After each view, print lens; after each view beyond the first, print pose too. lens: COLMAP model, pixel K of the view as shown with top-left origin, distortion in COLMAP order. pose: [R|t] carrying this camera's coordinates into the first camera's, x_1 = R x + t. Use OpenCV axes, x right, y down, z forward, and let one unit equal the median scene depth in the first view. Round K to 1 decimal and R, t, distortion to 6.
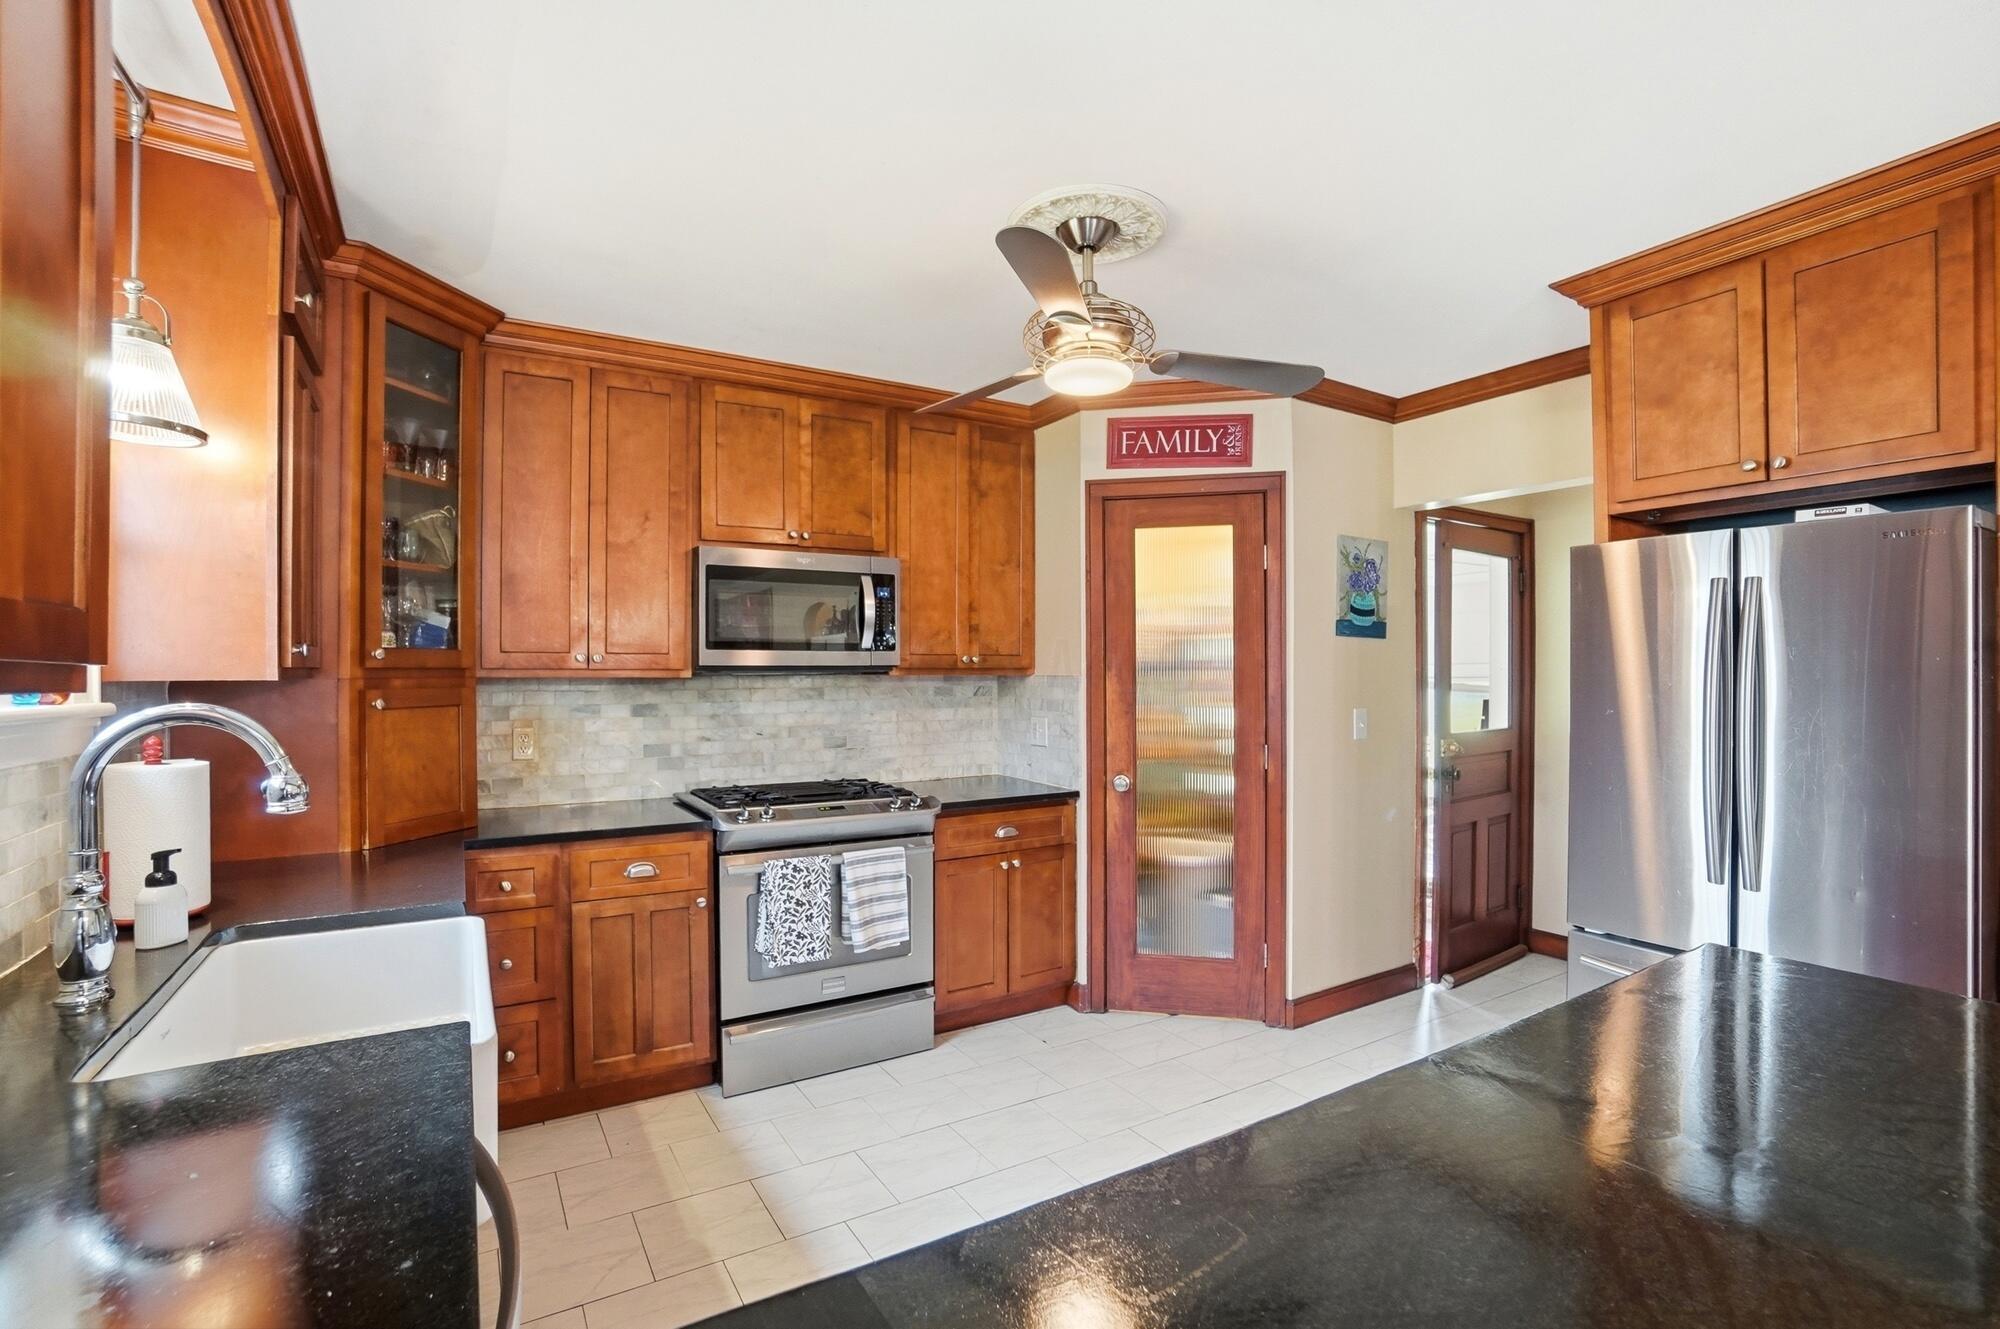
lens RADIAL K [[895.9, 0, 986.2], [0, 895.9, 676.9], [0, 0, 1]] dist [-0.055889, 0.008261]
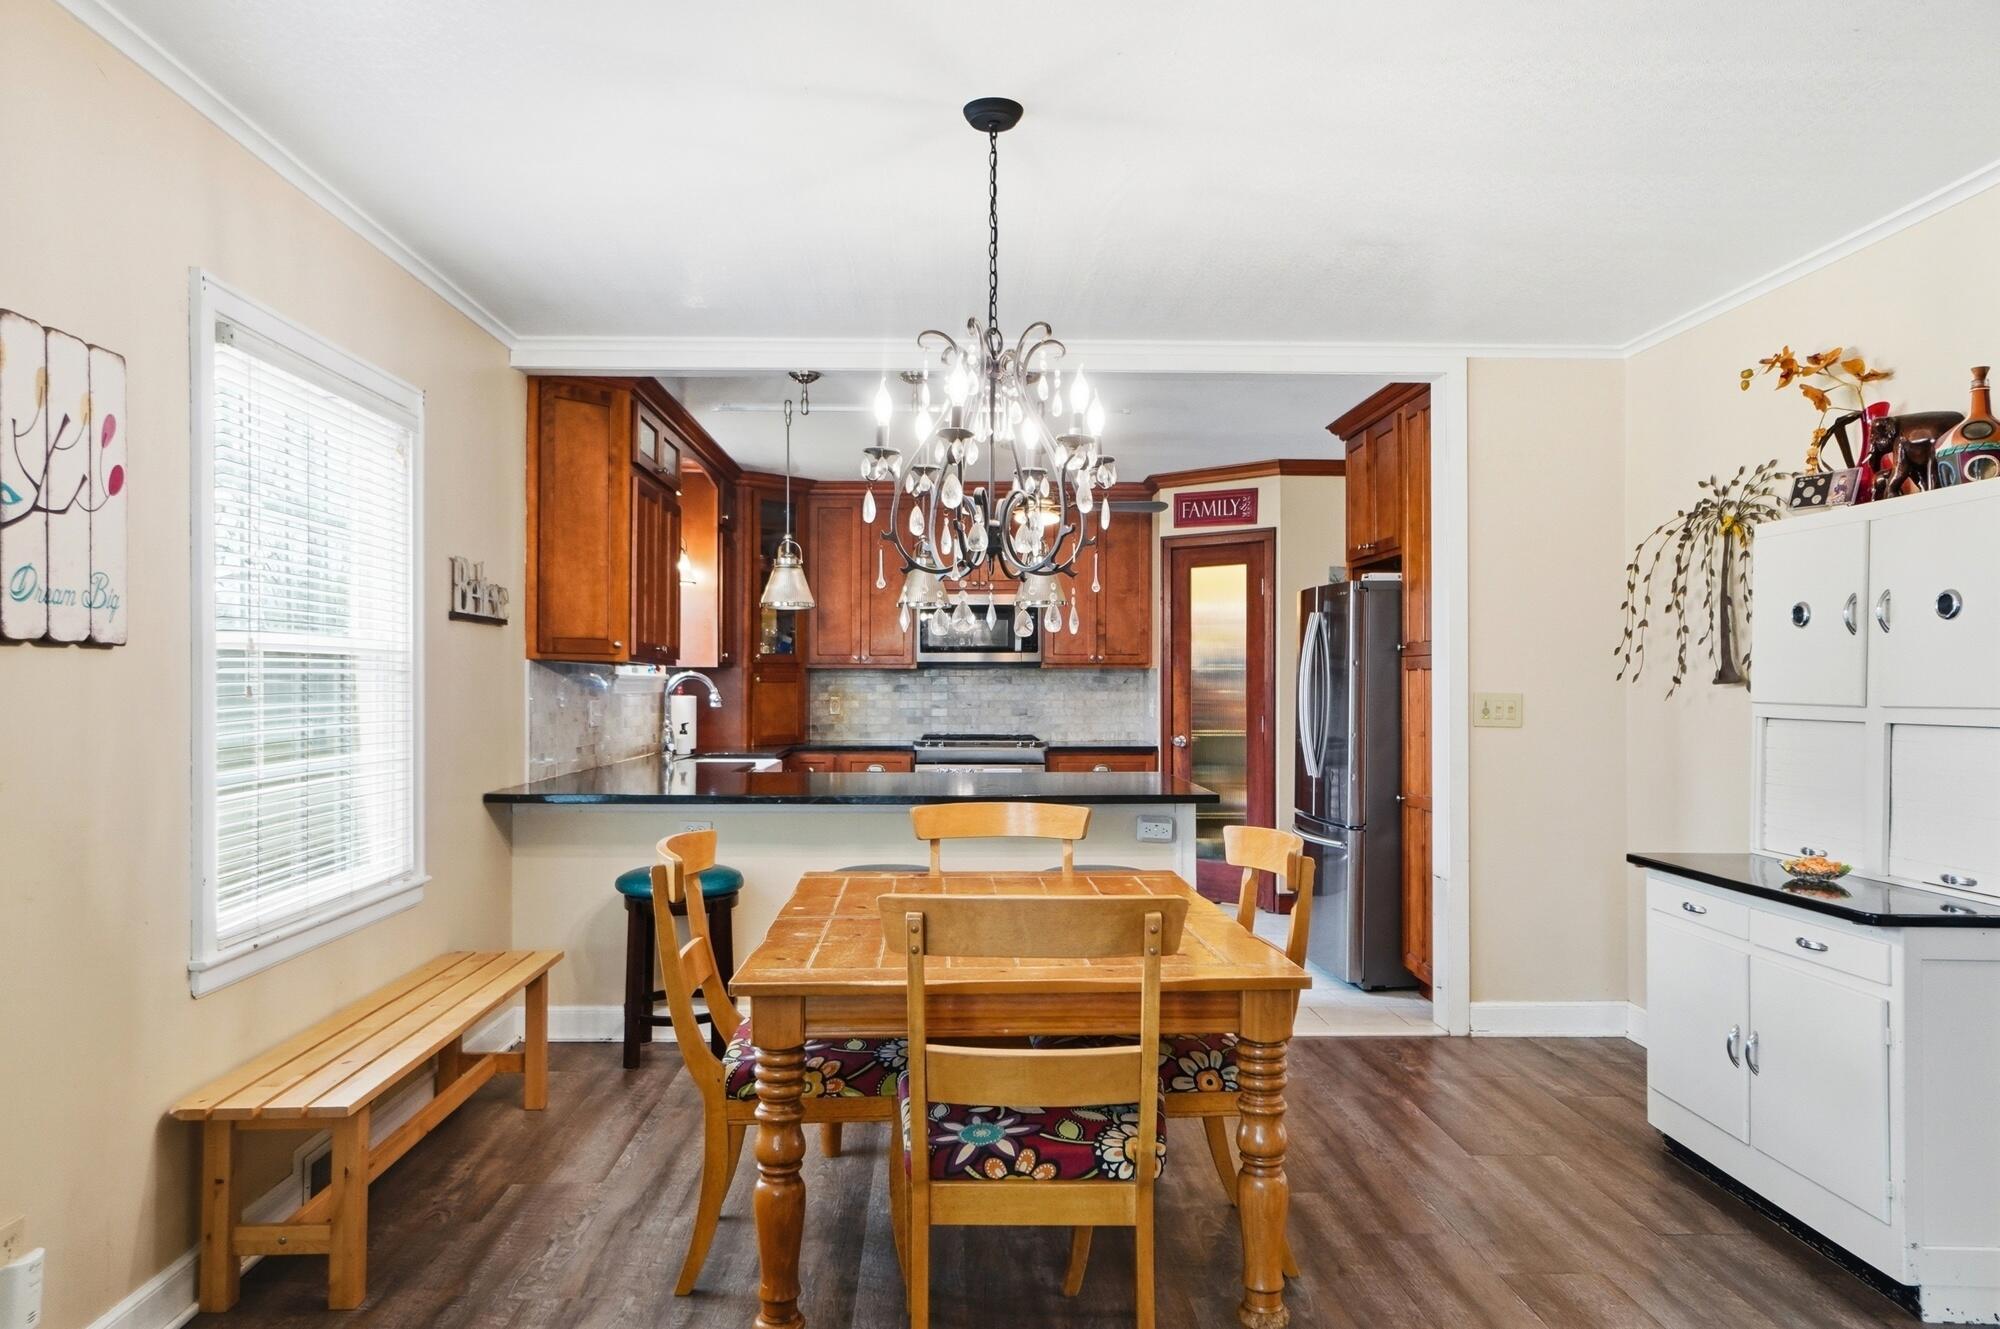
lens RADIAL K [[1334.5, 0, 996.4], [0, 1334.5, 690.6], [0, 0, 1]] dist [0.001045, 0.004466]
pose [[0.875984, 0.007878, -0.482276, 1.008755], [-0.005441, 0.999964, 0.006453, 0.024217], [0.482310, -0.003028, 0.875995, -1.149352]]
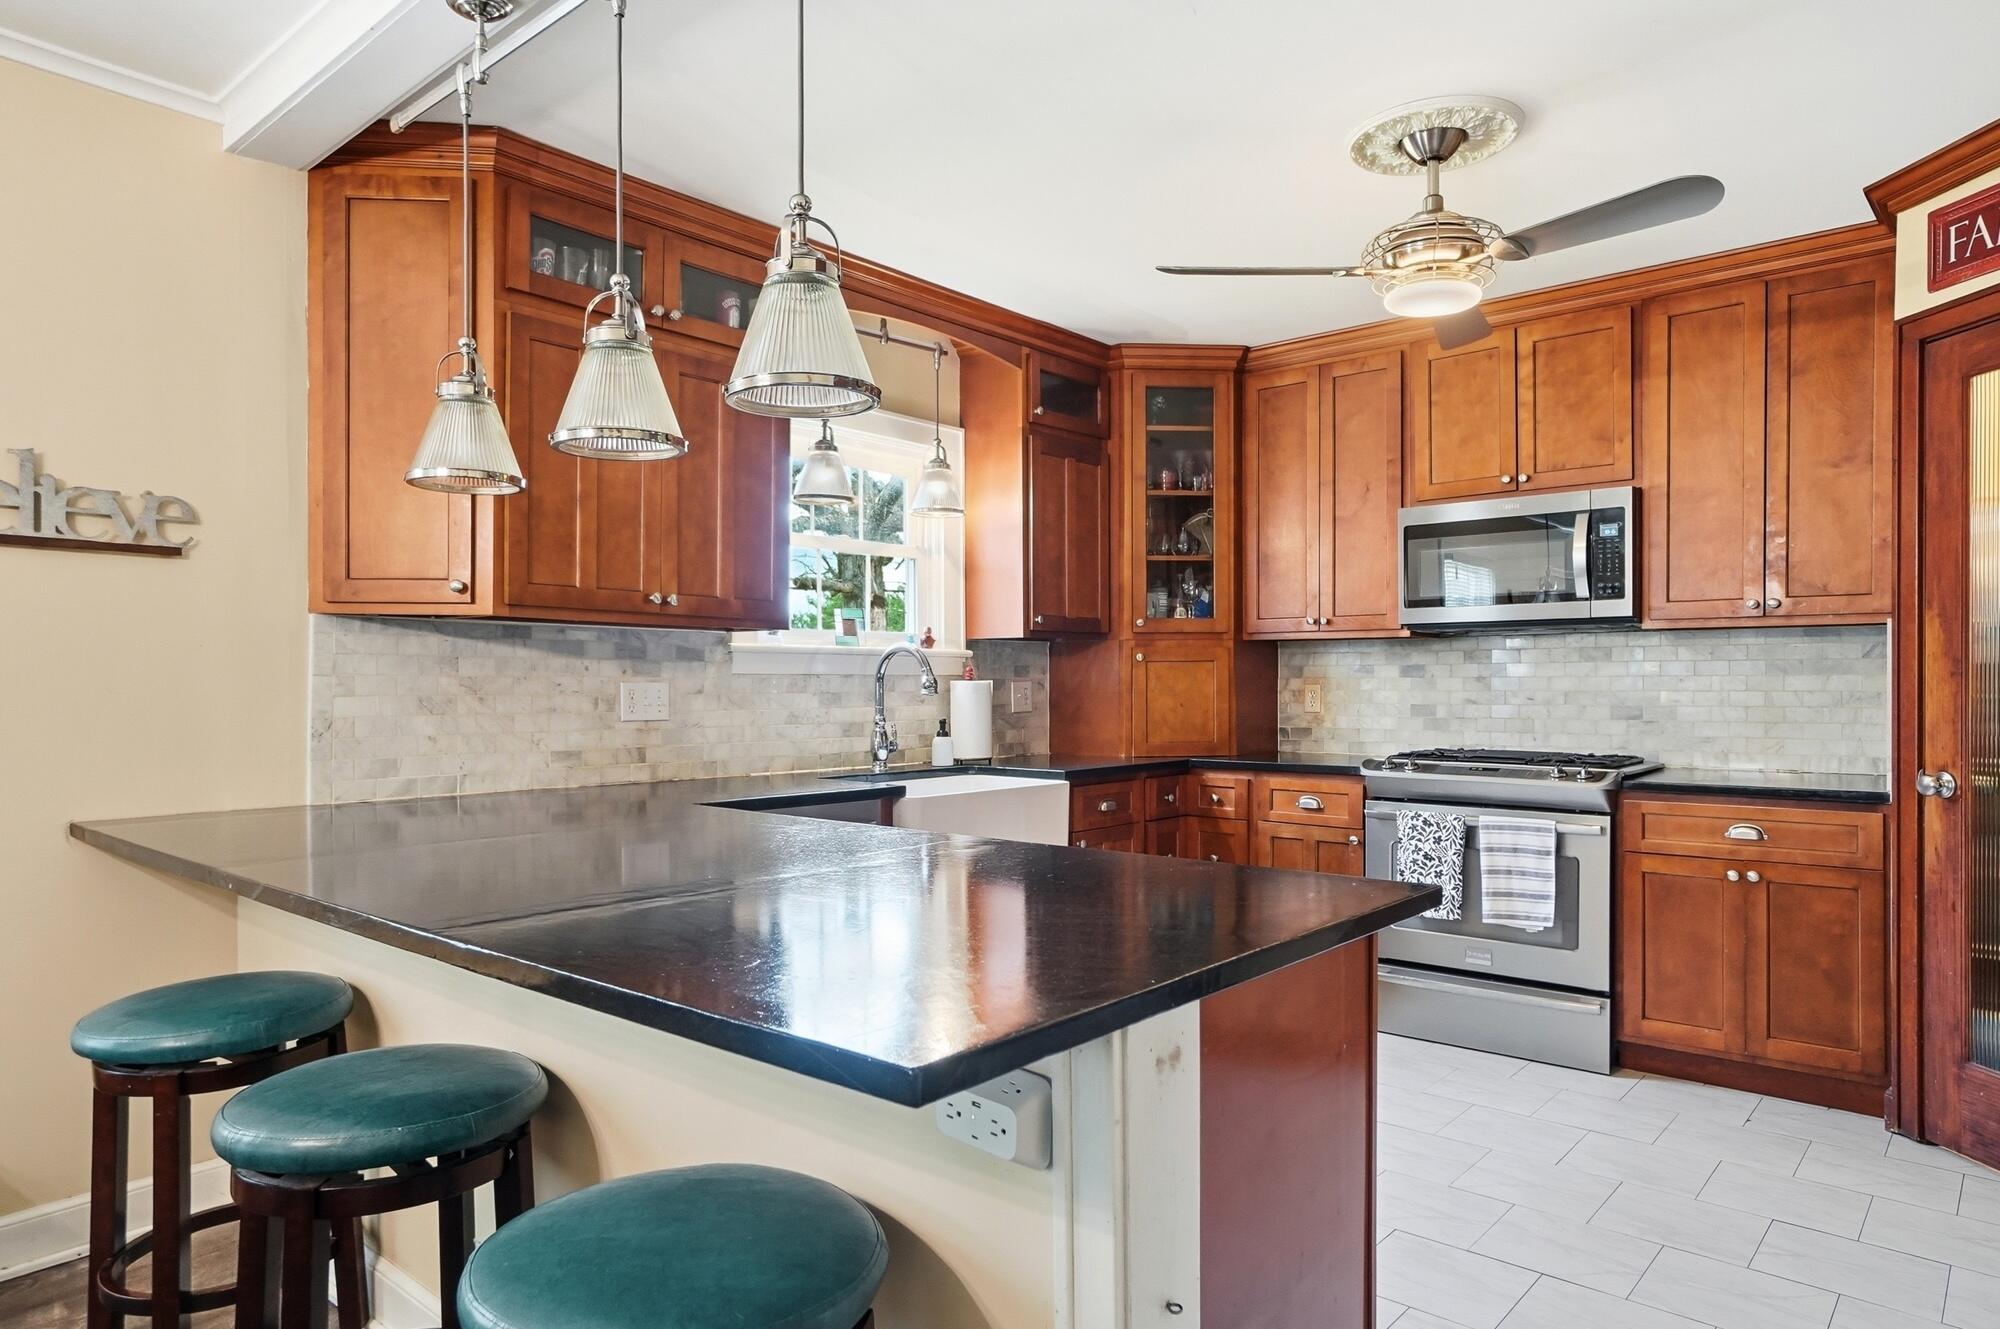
lens RADIAL K [[1232.1, 0, 988.6], [0, 1232.1, 689.9], [0, 0, 1]] dist [-0.011842, 0.017347]
pose [[0.310562, 0.008456, -0.950515, 0.821628], [-0.001714, 0.999964, 0.008336, 0.048430], [0.950552, -0.000960, 0.310565, 0.088711]]
